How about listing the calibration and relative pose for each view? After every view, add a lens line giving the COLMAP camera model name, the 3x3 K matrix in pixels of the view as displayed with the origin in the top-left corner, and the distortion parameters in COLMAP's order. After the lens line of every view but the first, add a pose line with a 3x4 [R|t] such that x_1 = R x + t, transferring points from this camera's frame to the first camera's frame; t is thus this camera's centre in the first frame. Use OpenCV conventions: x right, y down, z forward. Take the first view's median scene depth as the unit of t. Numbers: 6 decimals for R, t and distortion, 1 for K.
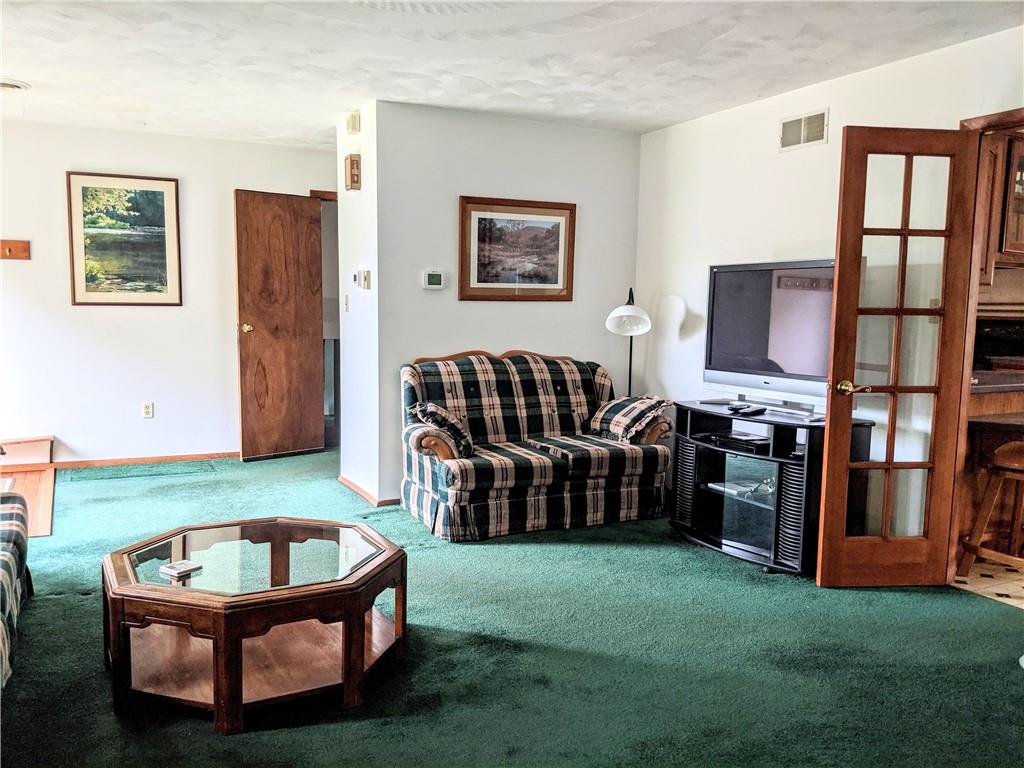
lens RADIAL K [[831.8, 0, 509.3], [0, 831.8, 407.4], [0, 0, 1]] dist [0.062937, -0.134822]
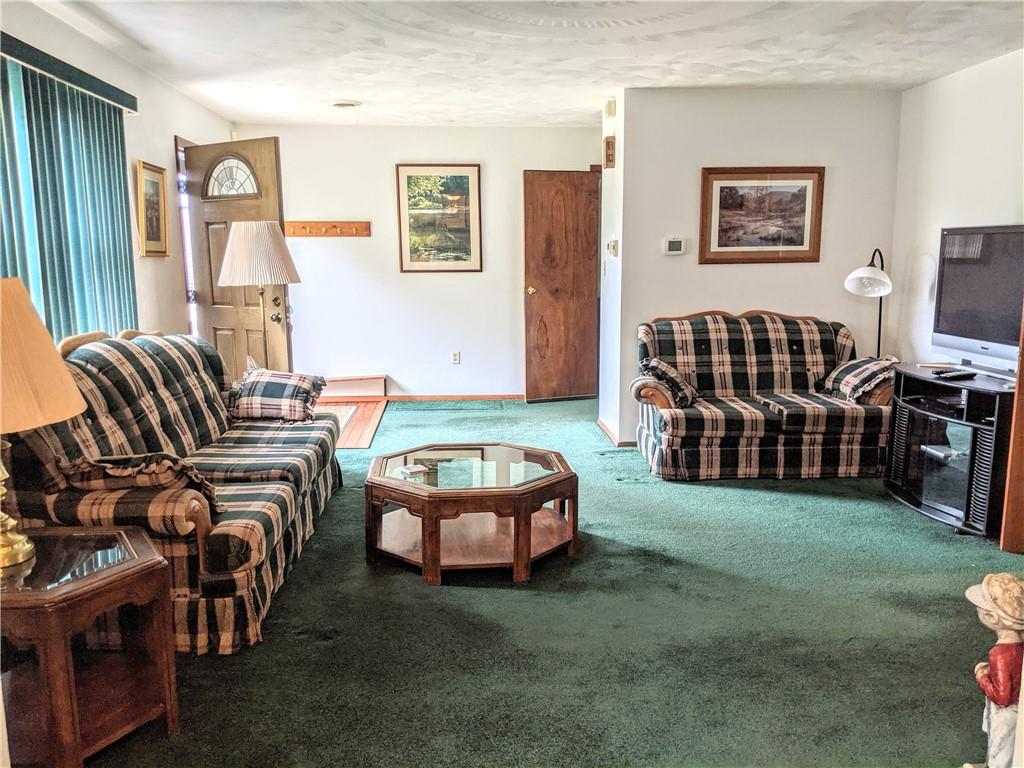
lens RADIAL K [[831.8, 0, 516.1], [0, 831.8, 421.3], [0, 0, 1]] dist [0.062937, -0.134822]
pose [[0.920034, 0.058761, -0.387407, 0.162311], [-0.030162, 0.996378, 0.079500, -0.004032], [0.390675, -0.061458, 0.918475, -0.117374]]
